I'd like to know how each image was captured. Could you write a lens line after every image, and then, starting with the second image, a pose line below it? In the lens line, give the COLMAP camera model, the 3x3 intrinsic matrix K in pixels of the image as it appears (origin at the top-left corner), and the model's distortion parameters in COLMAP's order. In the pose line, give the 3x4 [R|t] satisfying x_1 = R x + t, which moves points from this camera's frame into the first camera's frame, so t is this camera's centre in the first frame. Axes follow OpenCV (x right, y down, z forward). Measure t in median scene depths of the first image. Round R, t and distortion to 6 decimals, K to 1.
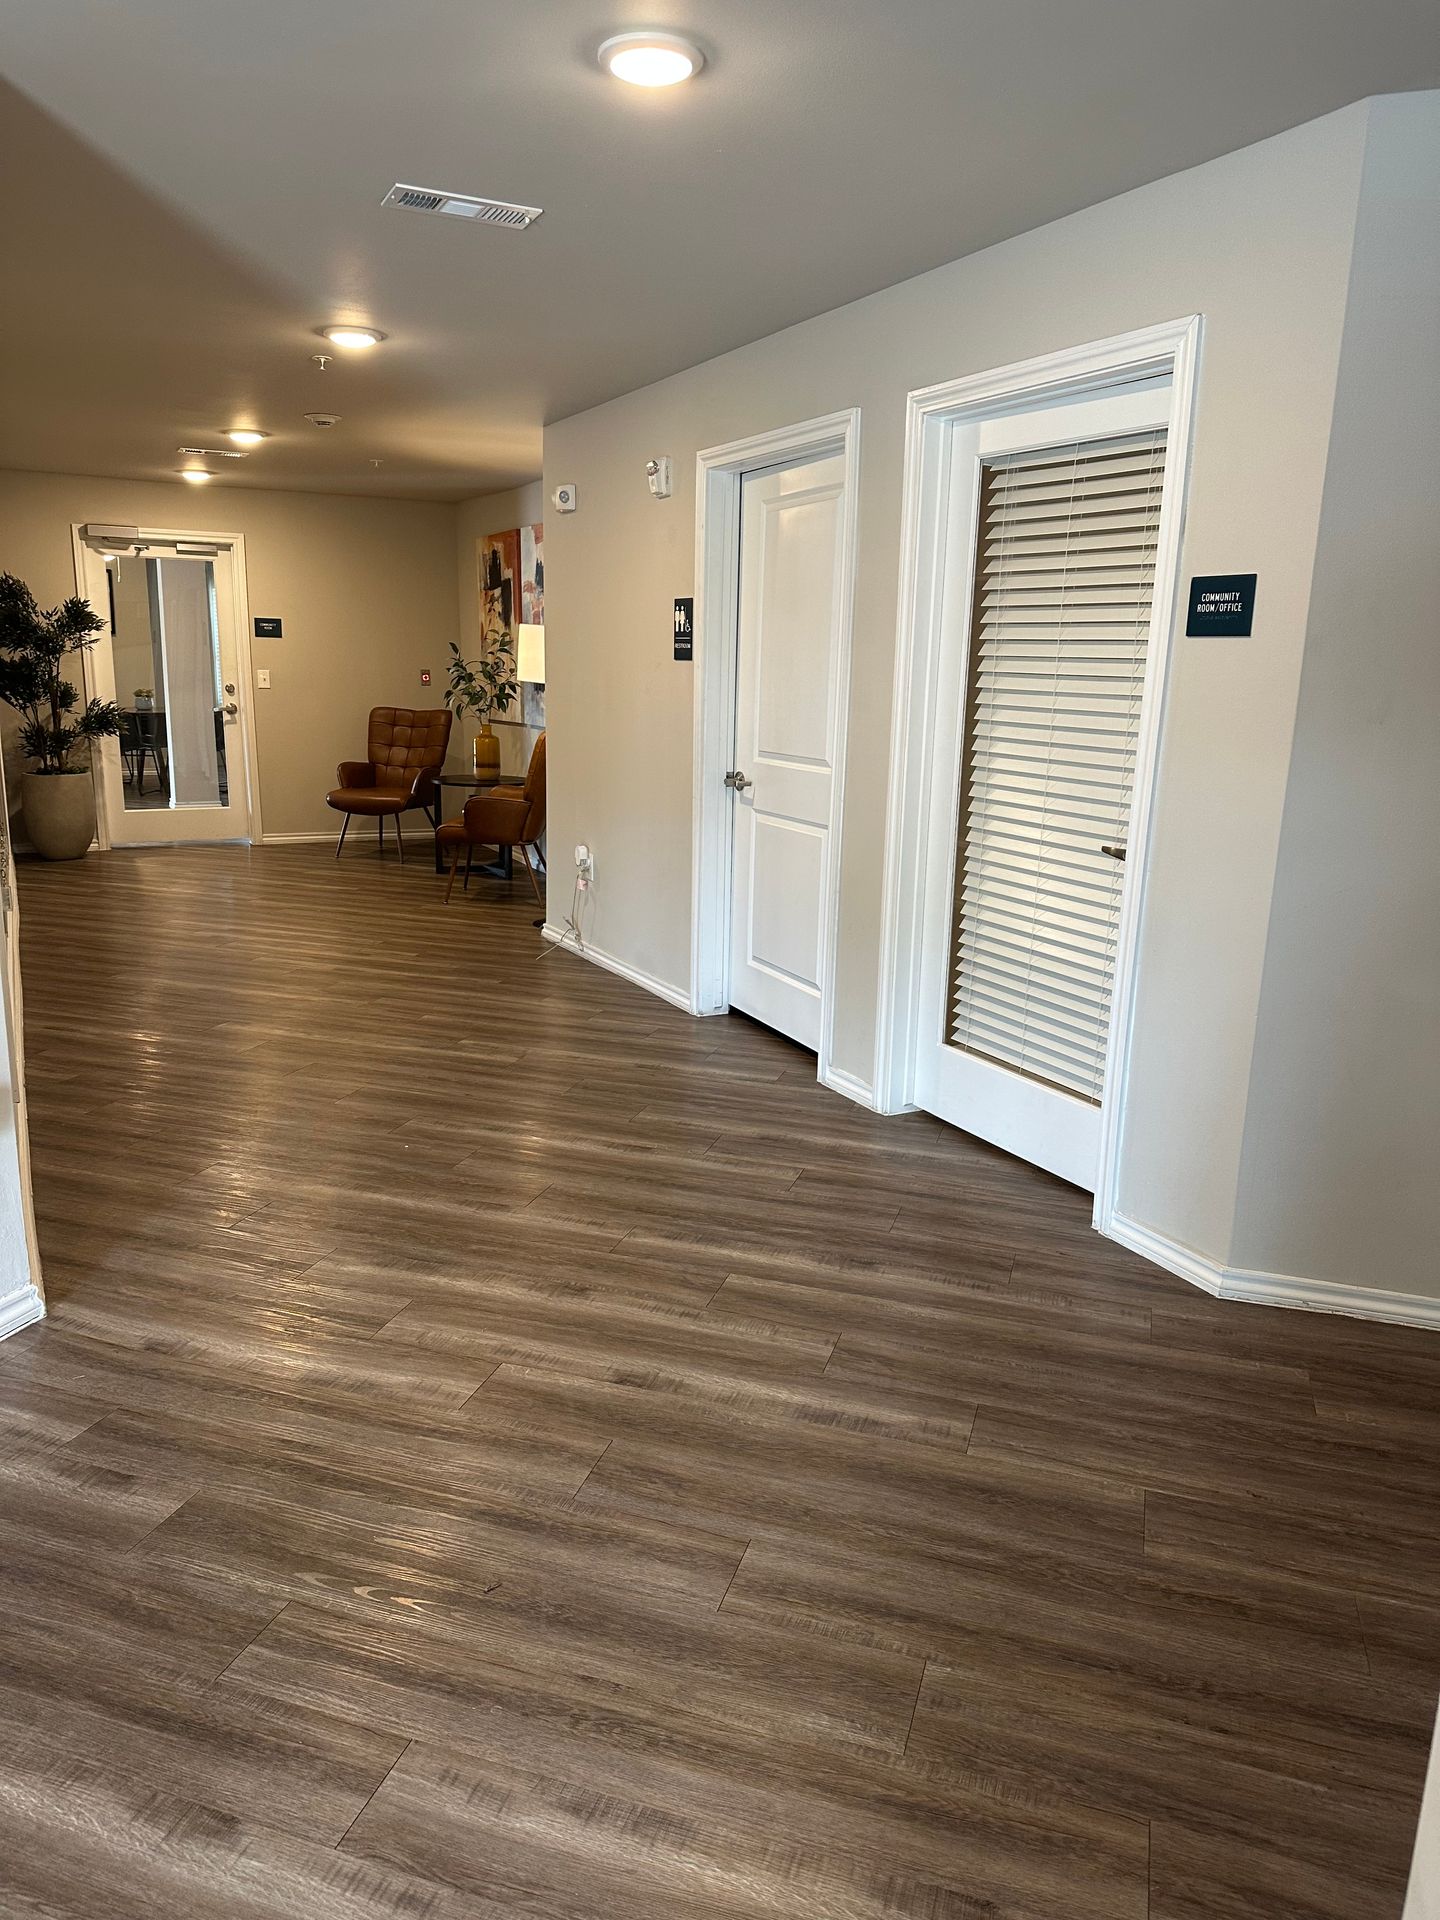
lens RADIAL K [[1320.4, 0, 714.2], [0, 1320.4, 999.2], [0, 0, 1]] dist [0.007951, -0.030453]
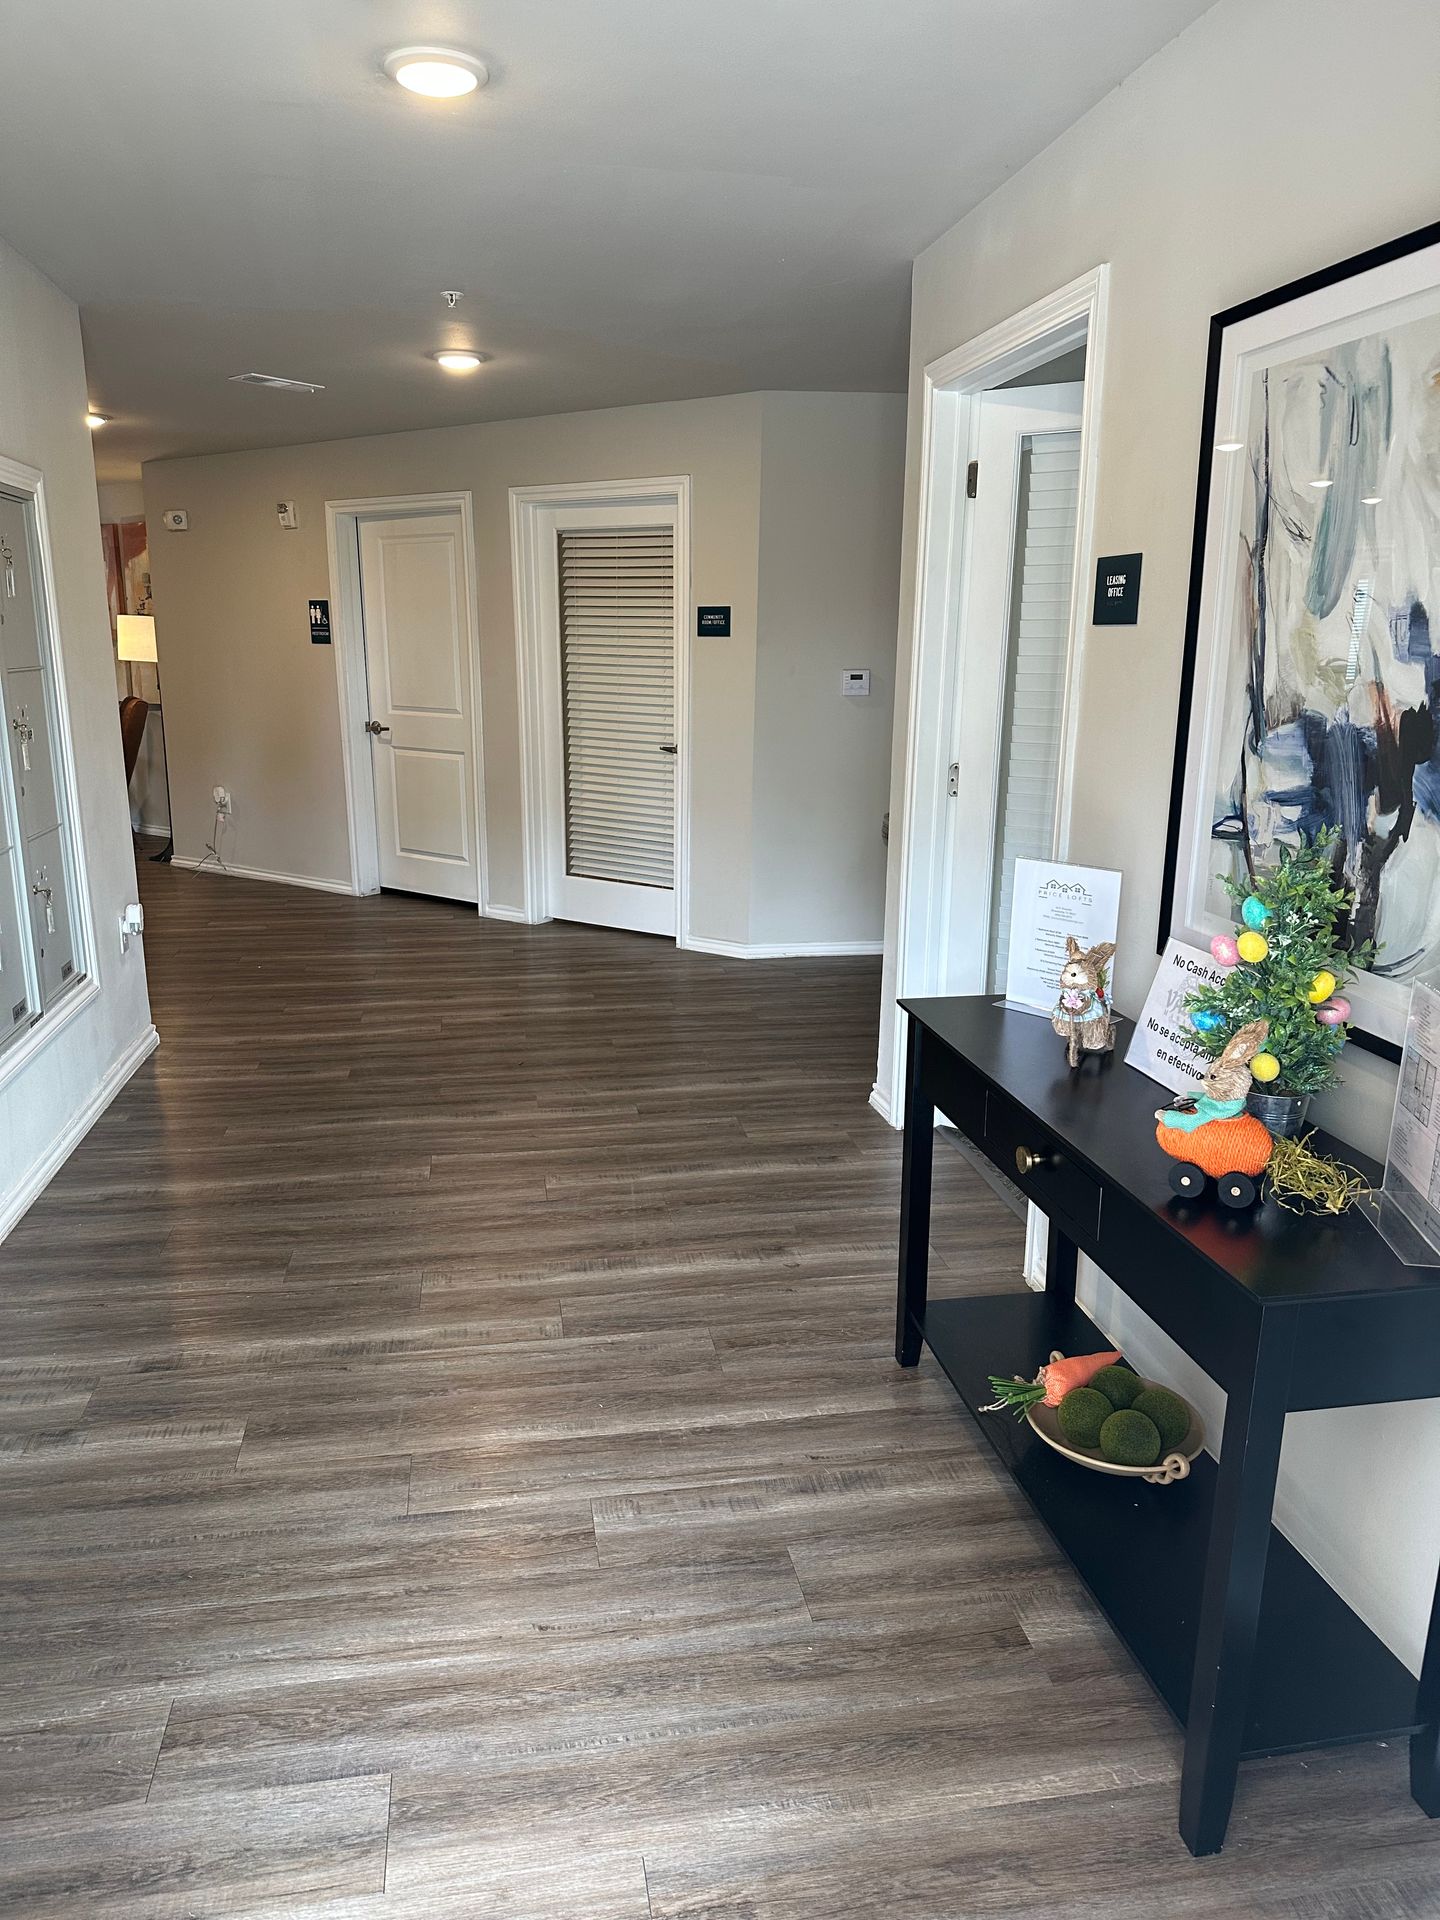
lens RADIAL K [[1320.4, 0, 718.6], [0, 1320.4, 961.2], [0, 0, 1]] dist [0.007951, -0.030453]
pose [[0.888329, -0.118122, 0.443756, -0.406957], [0.117897, 0.992625, 0.028213, 0.115338], [-0.443816, 0.027256, 0.895704, -0.570301]]
